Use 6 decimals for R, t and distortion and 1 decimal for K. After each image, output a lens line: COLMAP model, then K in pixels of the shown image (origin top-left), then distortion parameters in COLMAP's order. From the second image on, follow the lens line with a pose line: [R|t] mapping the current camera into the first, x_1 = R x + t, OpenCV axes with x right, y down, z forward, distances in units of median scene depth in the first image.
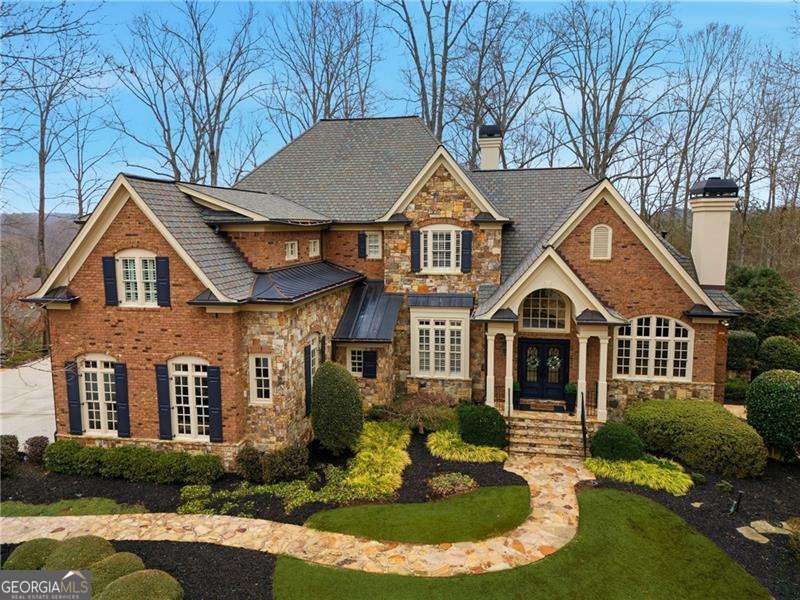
lens RADIAL K [[583.4, 0, 400.0], [0, 583.4, 300.0], [0, 0, 1]] dist [0.034363, -0.004966]
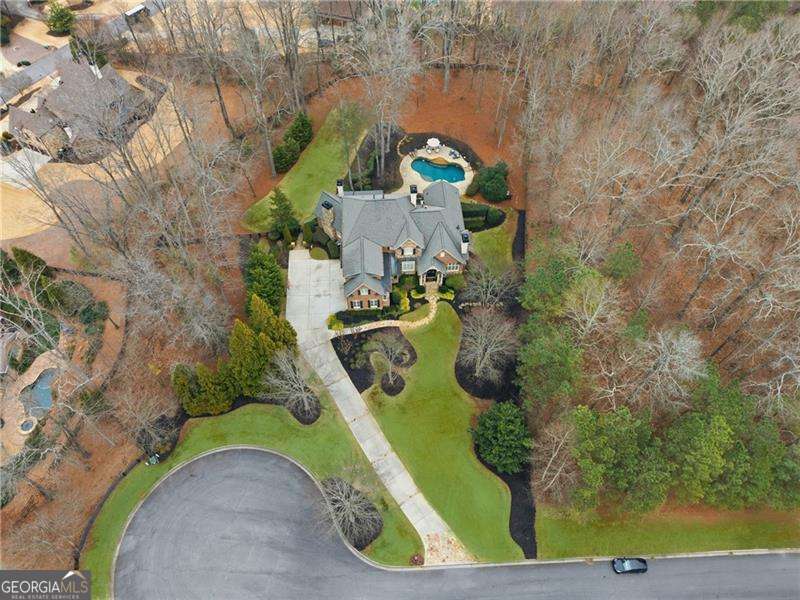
lens RADIAL K [[583.4, 0, 400.0], [0, 583.4, 300.0], [0, 0, 1]] dist [0.034363, -0.004966]
pose [[0.966953, -0.204233, 0.152614, -0.878513], [0.021066, 0.660545, 0.750491, -3.749840], [-0.254083, -0.722474, 0.643019, -2.477993]]
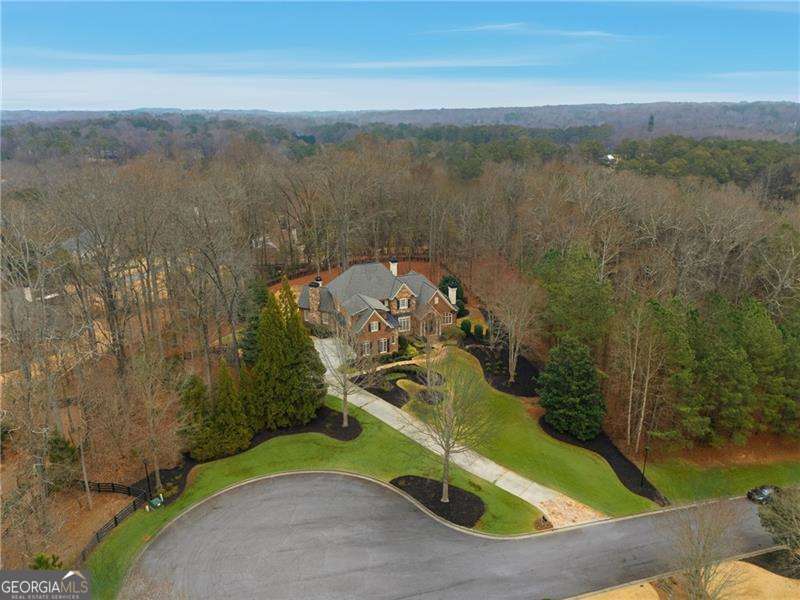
lens RADIAL K [[583.4, 0, 400.0], [0, 583.4, 300.0], [0, 0, 1]] dist [0.034363, -0.004966]
pose [[0.852274, -0.158941, 0.498364, -2.603039], [0.067052, 0.978056, 0.197259, -1.191570], [-0.518780, -0.134702, 0.844229, -3.303322]]
